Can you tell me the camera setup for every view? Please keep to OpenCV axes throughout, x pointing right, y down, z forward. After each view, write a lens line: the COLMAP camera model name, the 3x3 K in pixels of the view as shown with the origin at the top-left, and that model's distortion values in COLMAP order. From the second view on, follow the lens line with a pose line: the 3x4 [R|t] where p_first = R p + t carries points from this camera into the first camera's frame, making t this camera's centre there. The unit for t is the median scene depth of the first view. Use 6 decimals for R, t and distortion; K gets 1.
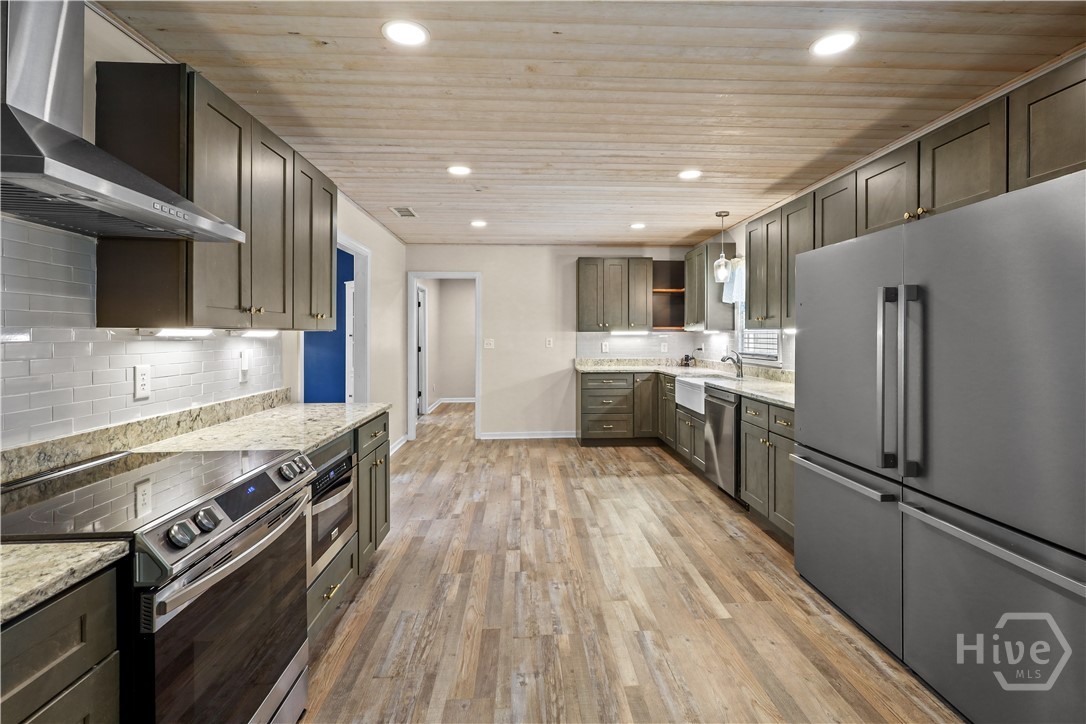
lens RADIAL K [[514.4, 0, 540.6], [0, 514.4, 335.2], [0, 0, 1]] dist [-0.000755, 0.002044]
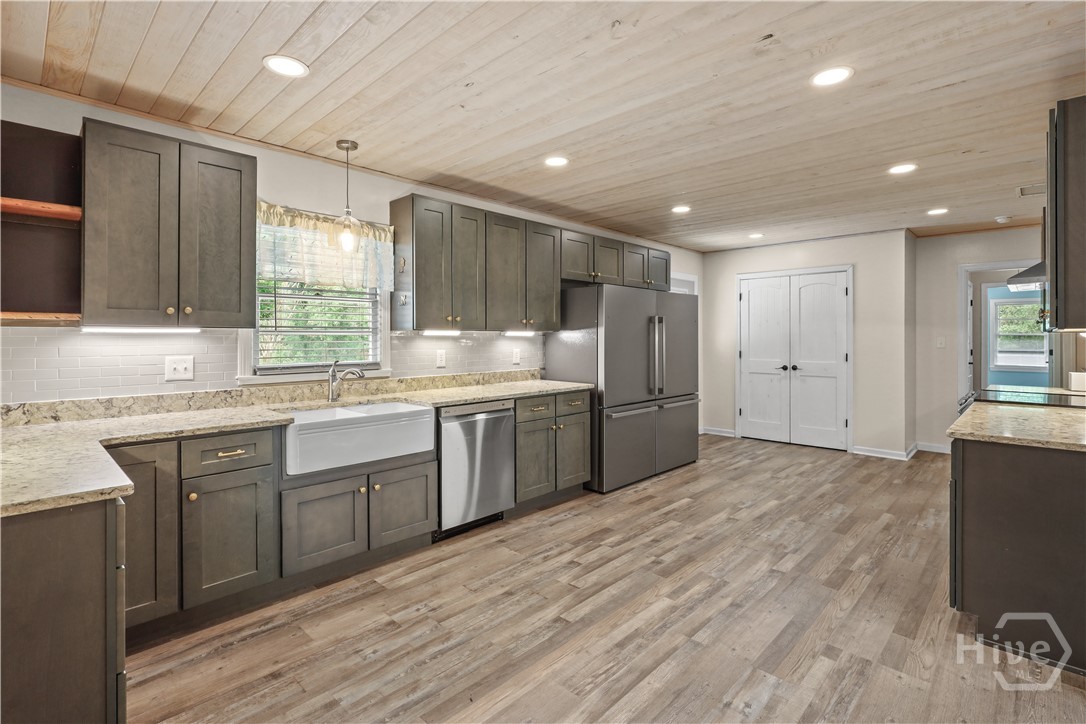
lens RADIAL K [[514.4, 0, 554.3], [0, 514.4, 343.6], [0, 0, 1]] dist [-0.000755, 0.002044]
pose [[-0.703813, -0.005040, 0.710368, -0.508808], [0.001777, 0.999959, 0.008854, 0.005320], [-0.710383, 0.007494, -0.703775, 2.334938]]
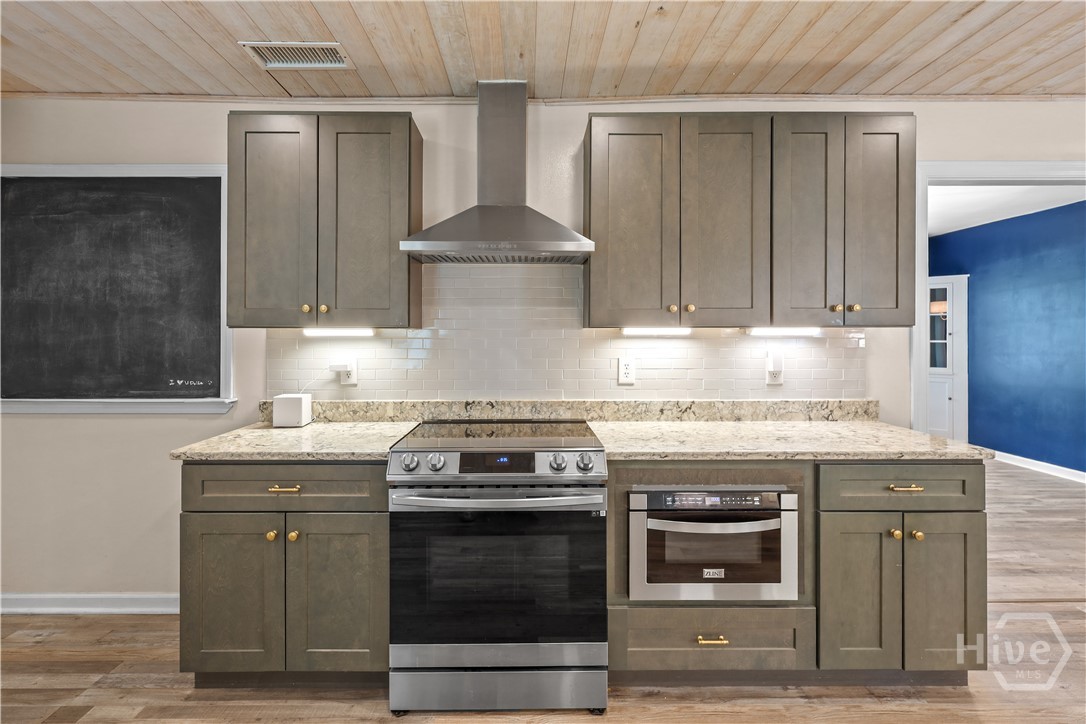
lens RADIAL K [[514.4, 0, 534.8], [0, 514.4, 329.8], [0, 0, 1]] dist [-0.000755, 0.002044]
pose [[-0.034126, -0.008006, -0.999385, 0.375444], [0.001638, 0.999966, -0.008067, 0.000166], [0.999416, -0.001912, -0.034111, 0.632114]]
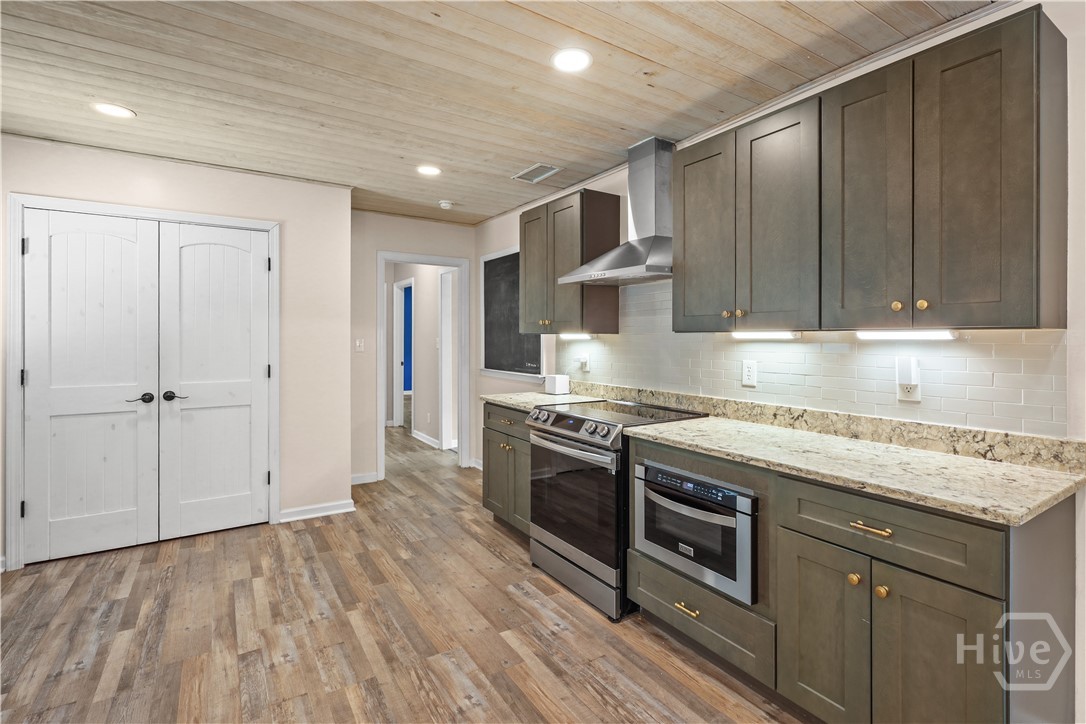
lens RADIAL K [[514.4, 0, 554.5], [0, 514.4, 330.5], [0, 0, 1]] dist [-0.000755, 0.002044]
pose [[-0.854656, -0.005121, -0.519169, 0.250612], [0.002012, 0.999911, -0.013176, -0.001328], [0.519191, -0.012305, -0.854570, 1.434155]]
